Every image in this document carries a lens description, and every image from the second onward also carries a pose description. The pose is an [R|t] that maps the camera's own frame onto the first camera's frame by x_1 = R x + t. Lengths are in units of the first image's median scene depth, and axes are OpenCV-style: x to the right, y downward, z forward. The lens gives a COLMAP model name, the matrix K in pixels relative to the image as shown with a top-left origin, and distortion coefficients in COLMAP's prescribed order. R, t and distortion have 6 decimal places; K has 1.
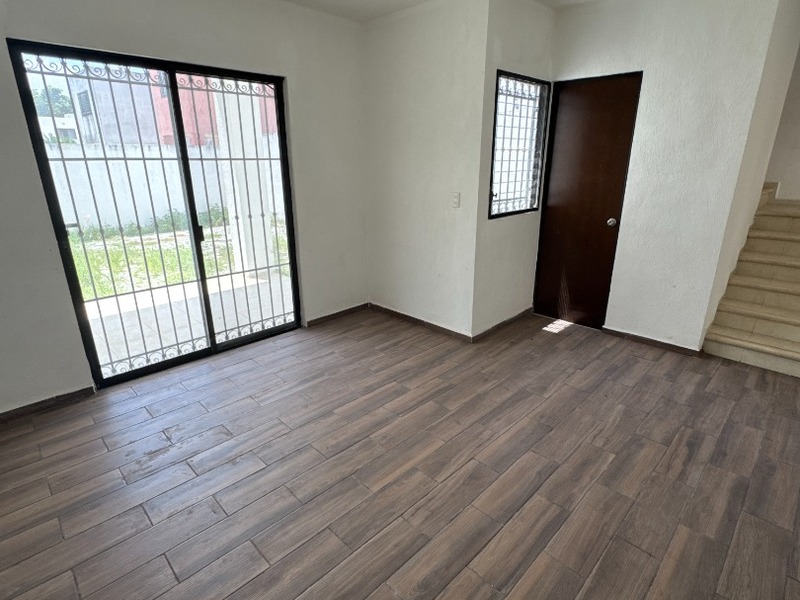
lens RADIAL K [[429.9, 0, 403.1], [0, 429.9, 293.1], [0, 0, 1]] dist [-0.009654, 0.002198]
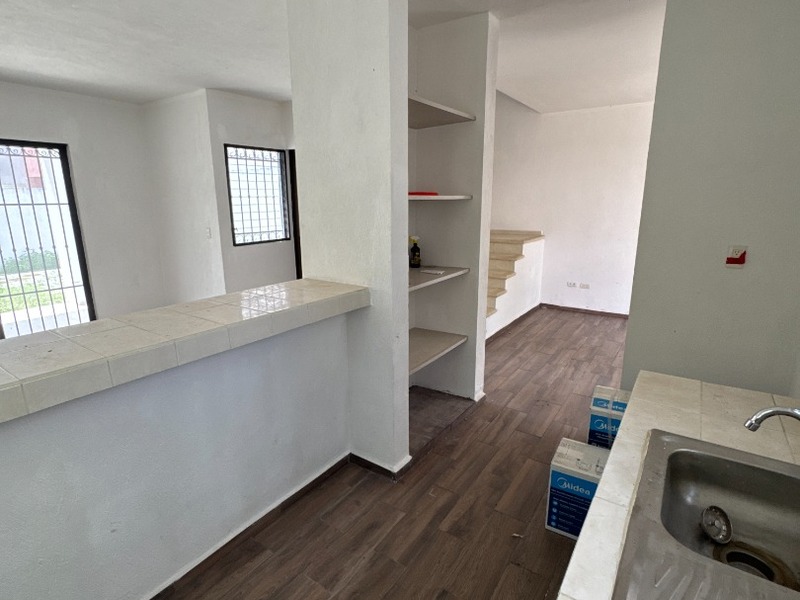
lens RADIAL K [[429.9, 0, 396.6], [0, 429.9, 302.5], [0, 0, 1]] dist [-0.009654, 0.002198]
pose [[0.985287, -0.039333, 0.166320, 0.587216], [0.051585, 0.996212, -0.070000, 0.160598], [-0.162937, 0.077550, 0.983584, -0.523319]]
